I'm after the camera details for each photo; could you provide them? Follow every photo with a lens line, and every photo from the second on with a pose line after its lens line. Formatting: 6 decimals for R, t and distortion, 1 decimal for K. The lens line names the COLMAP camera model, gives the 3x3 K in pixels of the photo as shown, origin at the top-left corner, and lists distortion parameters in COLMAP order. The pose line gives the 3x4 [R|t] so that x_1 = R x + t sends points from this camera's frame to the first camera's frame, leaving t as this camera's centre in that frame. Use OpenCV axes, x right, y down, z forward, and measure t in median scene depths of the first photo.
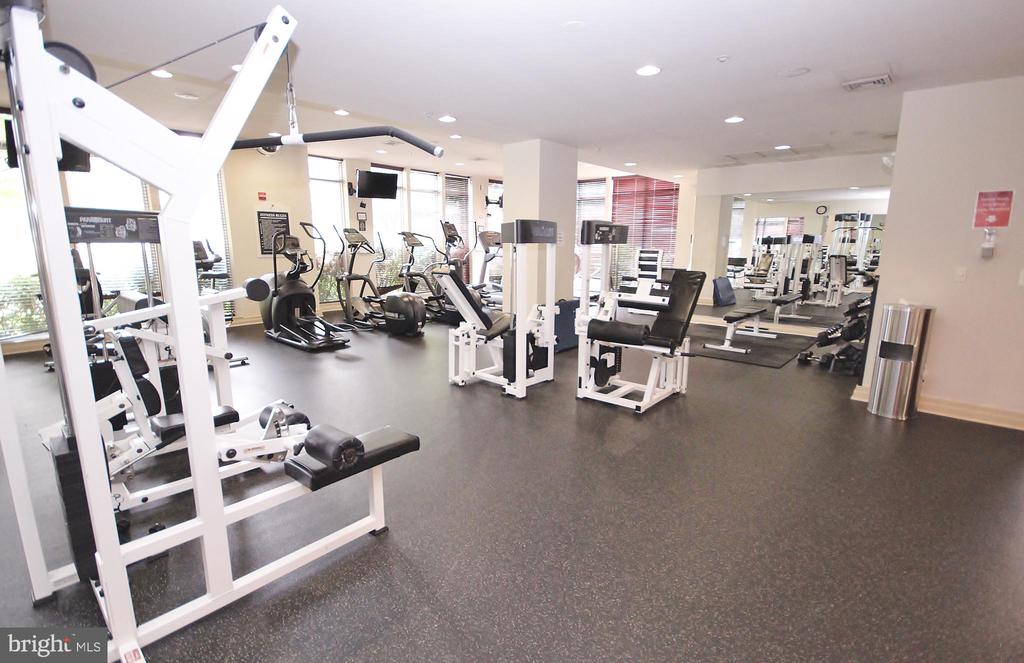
lens RADIAL K [[480.5, 0, 513.8], [0, 480.5, 340.2], [0, 0, 1]] dist [-0.005611, -0.000888]
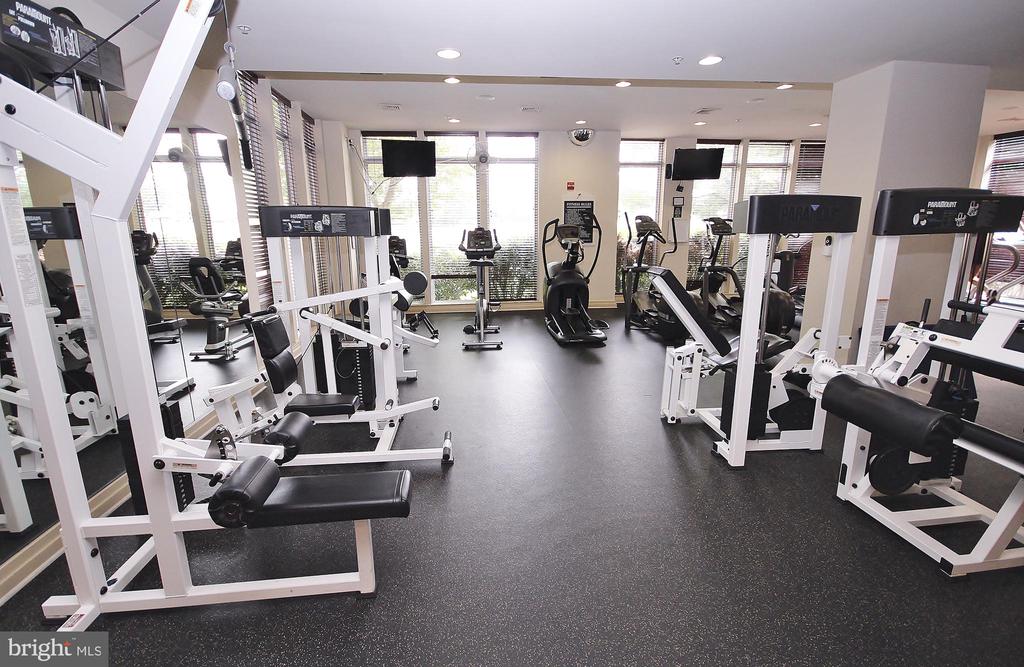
lens RADIAL K [[480.5, 0, 513.8], [0, 480.5, 342.2], [0, 0, 1]] dist [-0.005611, -0.000888]
pose [[0.735962, 0.145114, -0.661288, 0.189063], [-0.124867, 0.989096, 0.078082, -0.059612], [0.665408, 0.025107, 0.746057, 0.275134]]
